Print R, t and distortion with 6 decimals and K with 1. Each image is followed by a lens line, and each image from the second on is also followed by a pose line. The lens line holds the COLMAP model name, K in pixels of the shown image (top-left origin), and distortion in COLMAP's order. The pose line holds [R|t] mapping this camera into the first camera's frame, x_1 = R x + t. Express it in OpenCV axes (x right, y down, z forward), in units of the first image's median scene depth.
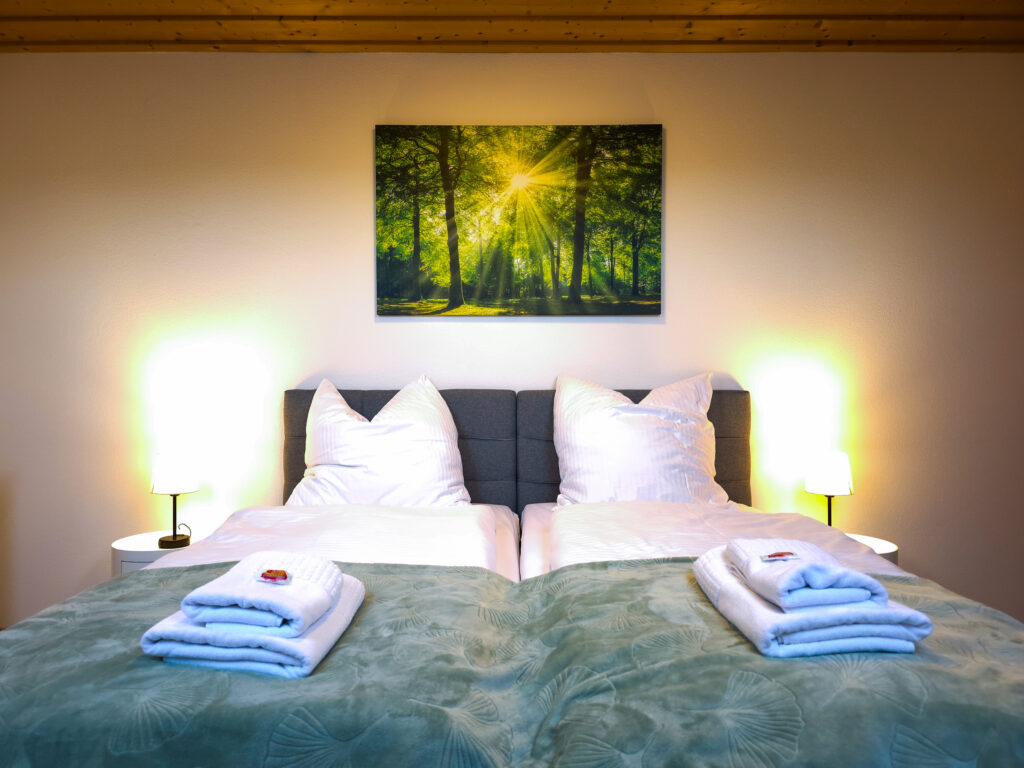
lens RADIAL K [[690.2, 0, 508.0], [0, 690.2, 392.6], [0, 0, 1]] dist [0.007701, -0.021474]
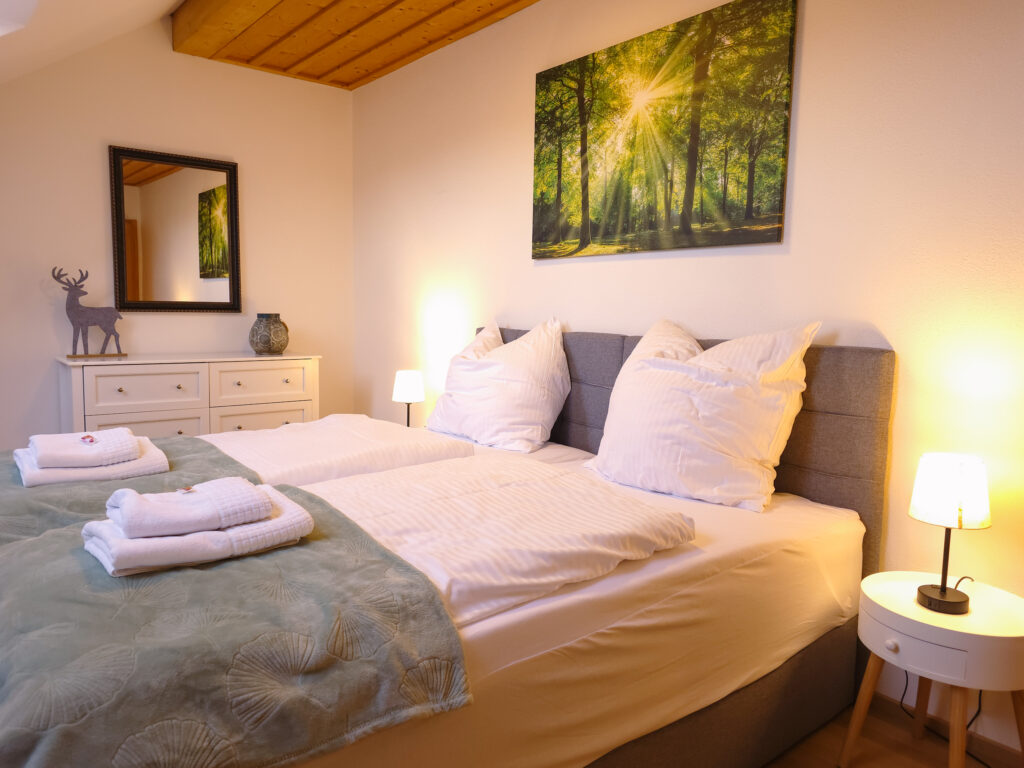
lens RADIAL K [[690.2, 0, 504.5], [0, 690.2, 377.9], [0, 0, 1]] dist [0.007701, -0.021474]
pose [[0.644870, 0.086354, -0.759399, 0.611244], [-0.022016, 0.995283, 0.094481, -0.029310], [0.763975, -0.044209, 0.643729, 0.277011]]
